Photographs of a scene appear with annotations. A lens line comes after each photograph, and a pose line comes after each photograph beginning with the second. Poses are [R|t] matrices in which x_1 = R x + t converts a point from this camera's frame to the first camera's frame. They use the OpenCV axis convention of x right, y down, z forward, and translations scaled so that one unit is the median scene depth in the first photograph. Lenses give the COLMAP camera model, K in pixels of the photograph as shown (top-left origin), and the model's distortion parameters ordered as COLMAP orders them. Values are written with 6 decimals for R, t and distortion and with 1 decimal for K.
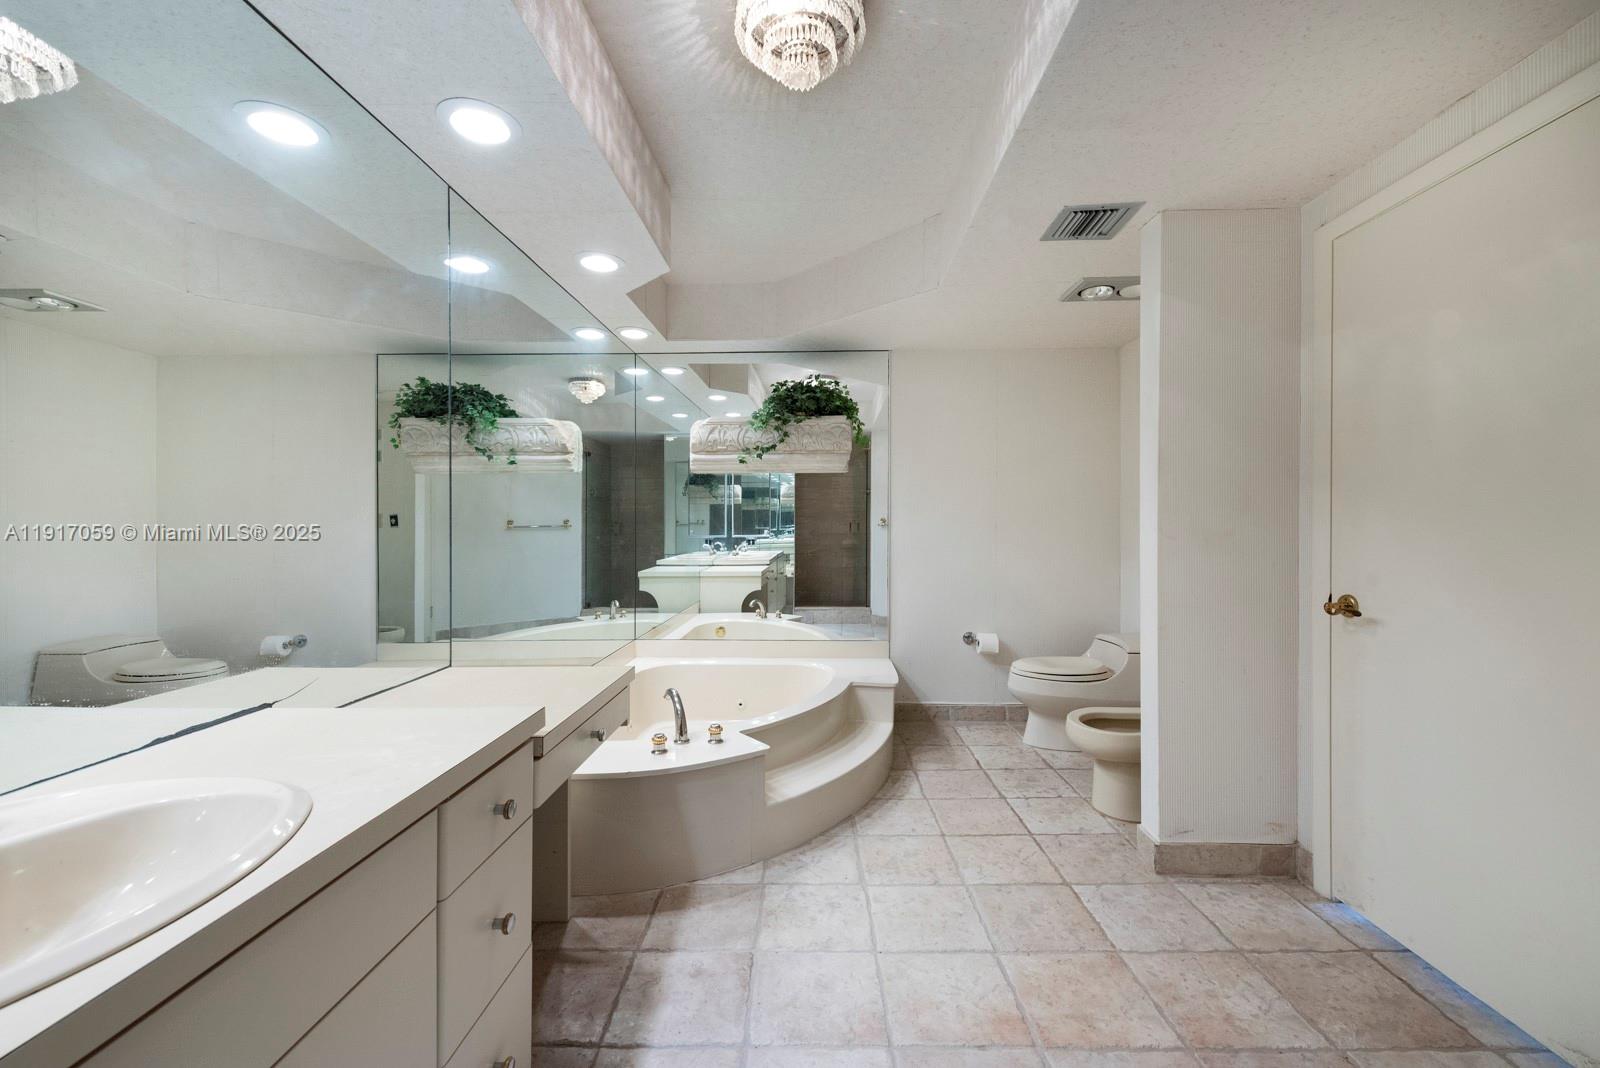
lens RADIAL K [[647.5, 0, 805.5], [0, 647.5, 527.3], [0, 0, 1]] dist [0.007073, -0.000322]
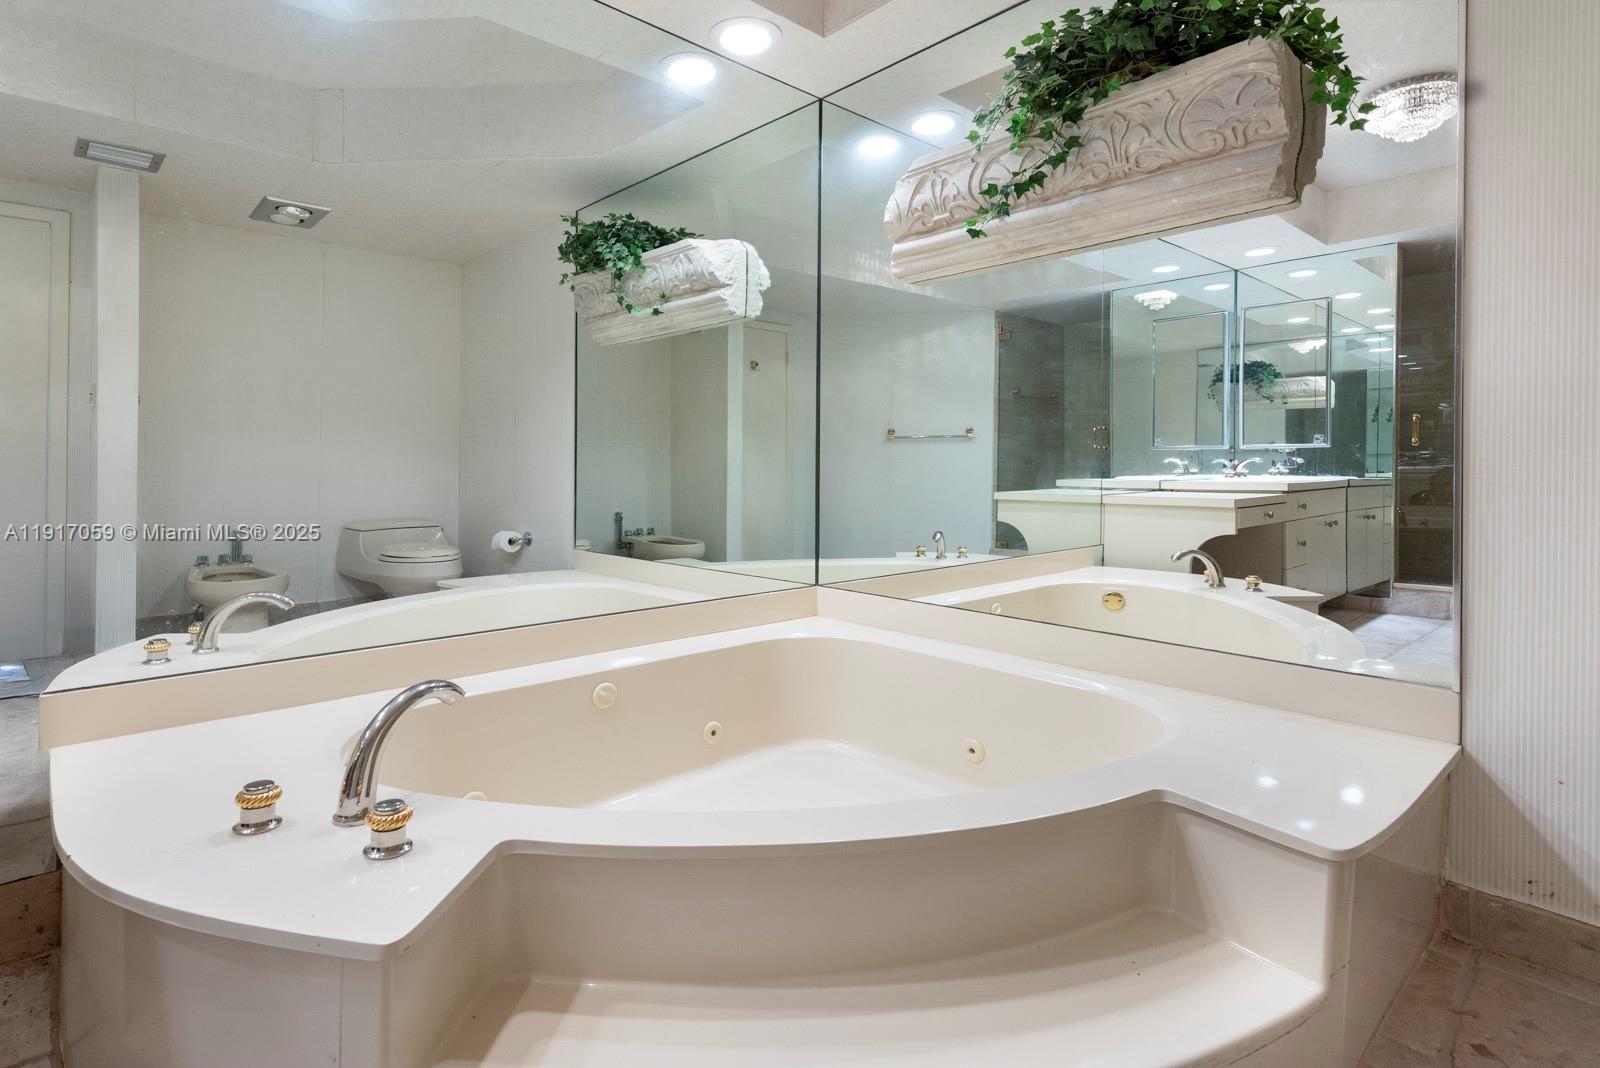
lens RADIAL K [[674.4, 0, 801.2], [0, 674.4, 483.4], [0, 0, 1]] dist [0.001683, -0.000049]
pose [[0.640047, 0.007901, -0.768295, 0.196334], [0.004866, 0.999885, 0.014337, 0.070459], [0.768320, -0.012915, 0.639935, 0.588726]]
